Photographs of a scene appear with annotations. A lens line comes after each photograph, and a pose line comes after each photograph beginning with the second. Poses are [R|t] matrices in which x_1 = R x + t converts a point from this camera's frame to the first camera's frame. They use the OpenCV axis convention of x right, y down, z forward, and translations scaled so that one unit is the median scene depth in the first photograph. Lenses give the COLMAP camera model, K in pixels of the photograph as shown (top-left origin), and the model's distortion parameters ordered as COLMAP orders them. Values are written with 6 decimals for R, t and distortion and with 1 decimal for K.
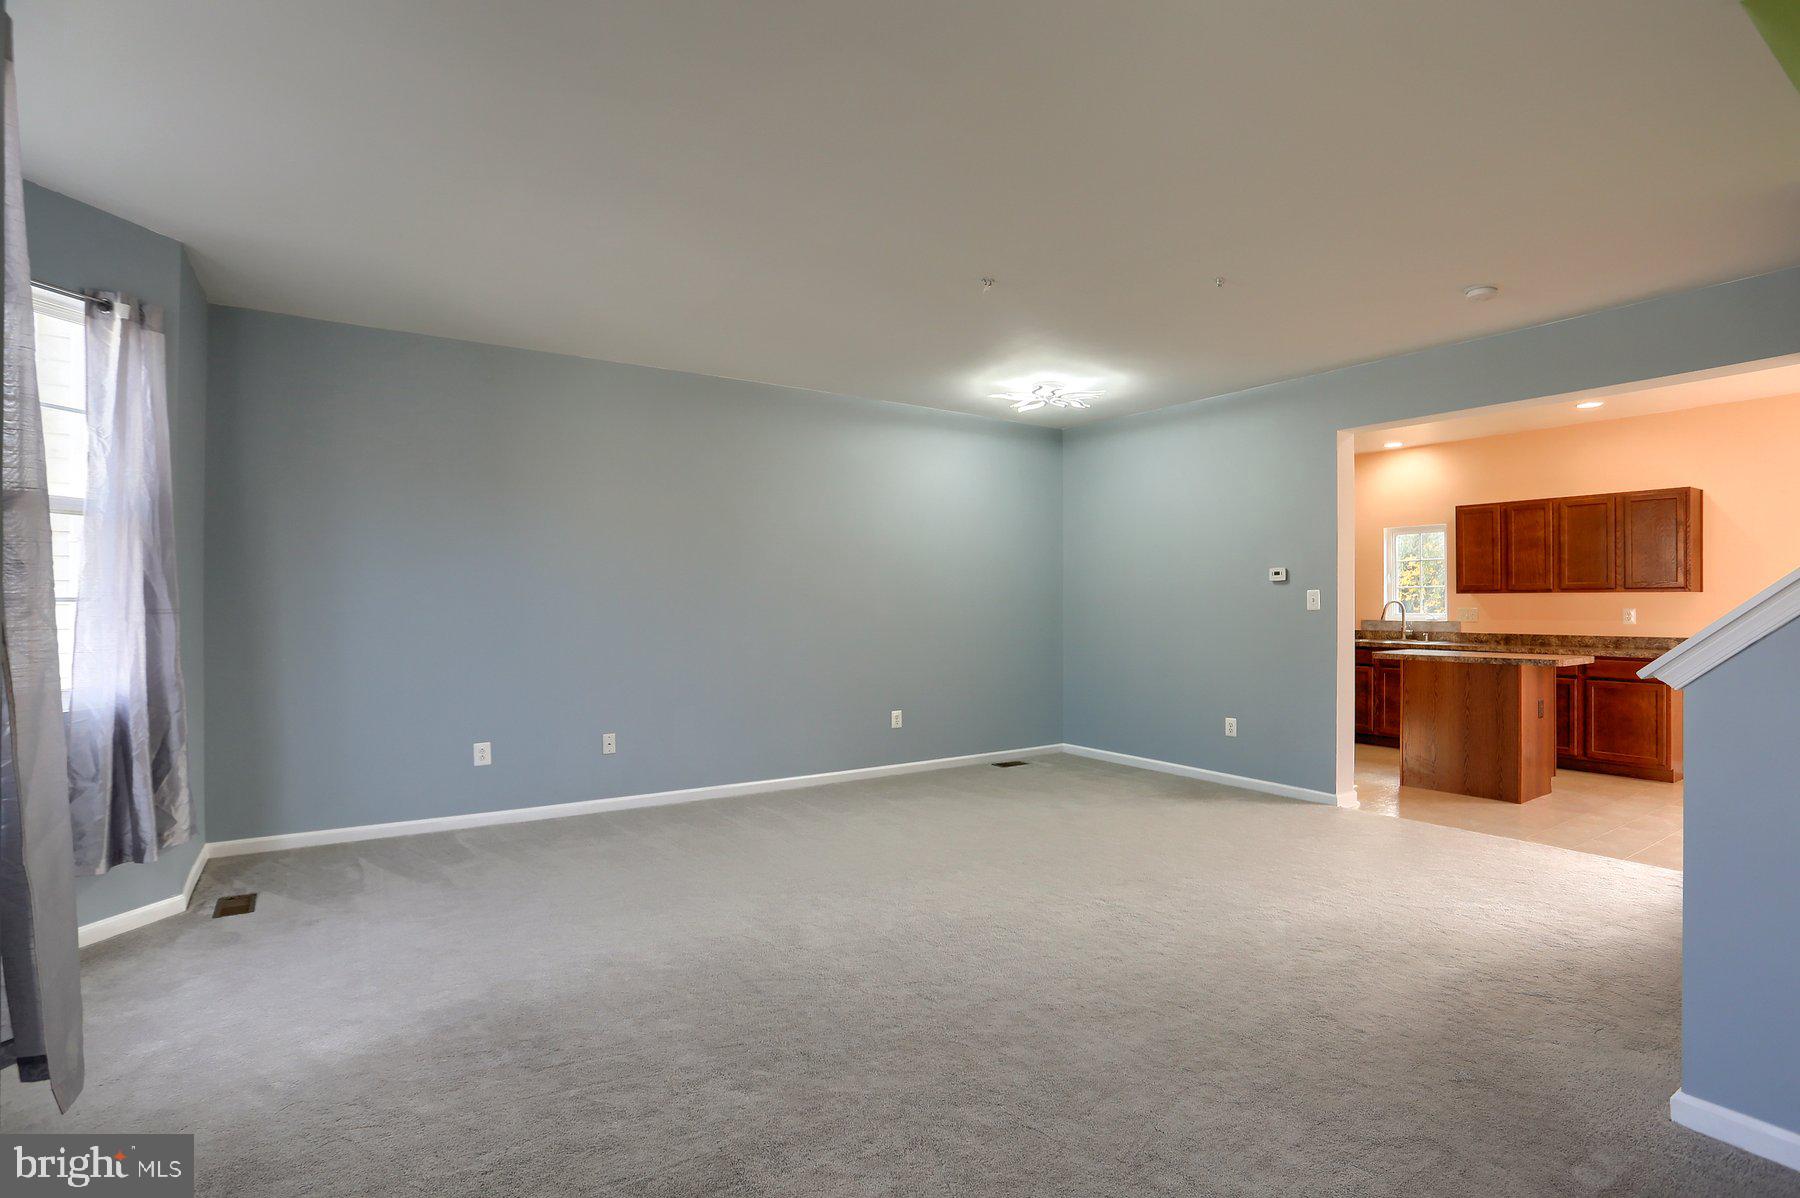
lens RADIAL K [[906.0, 0, 893.2], [0, 906.0, 597.6], [0, 0, 1]] dist [-0.047973, 0.000878]
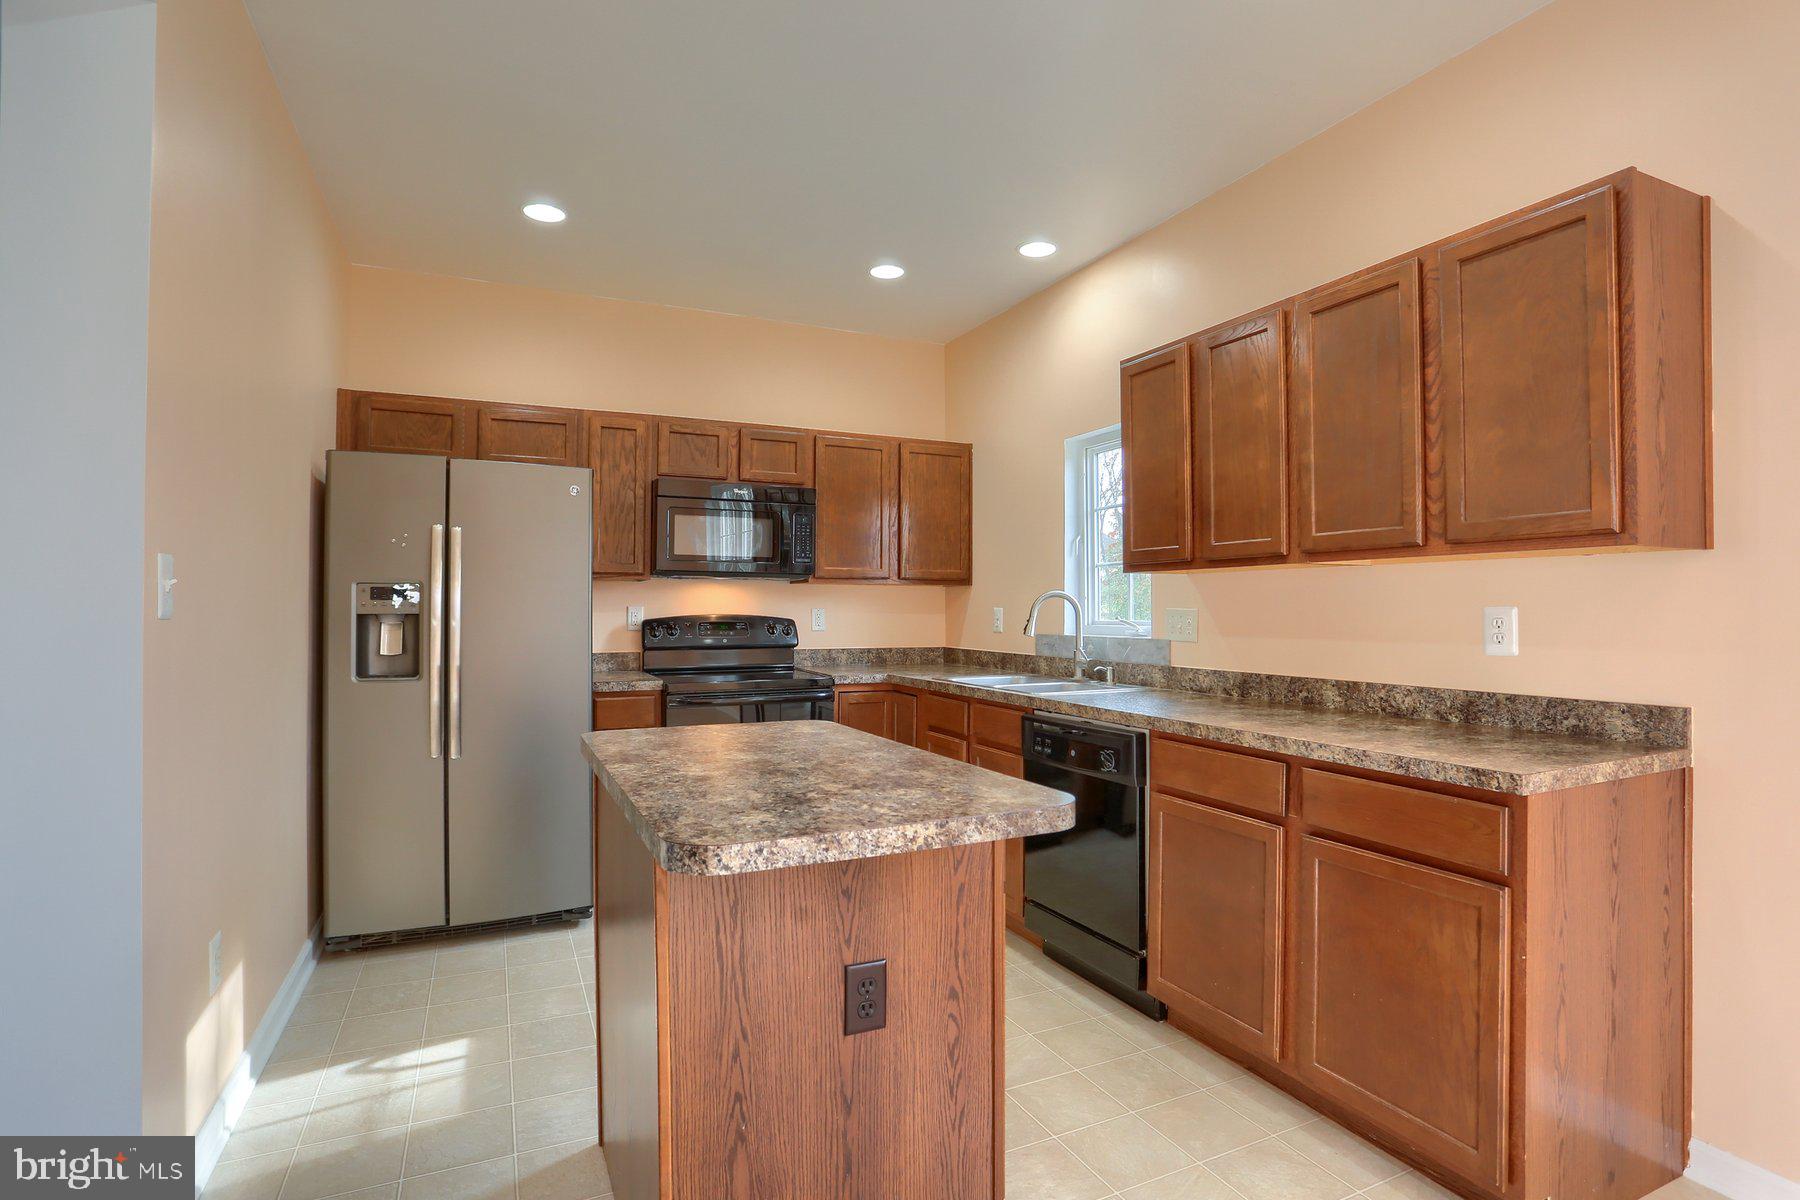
lens RADIAL K [[906.0, 0, 908.9], [0, 906.0, 599.8], [0, 0, 1]] dist [-0.047973, 0.000878]
pose [[0.987615, 0.000379, -0.156895, 0.651669], [-0.001384, 0.999979, -0.006299, 0.011511], [0.156889, 0.006438, 0.987595, 0.616032]]
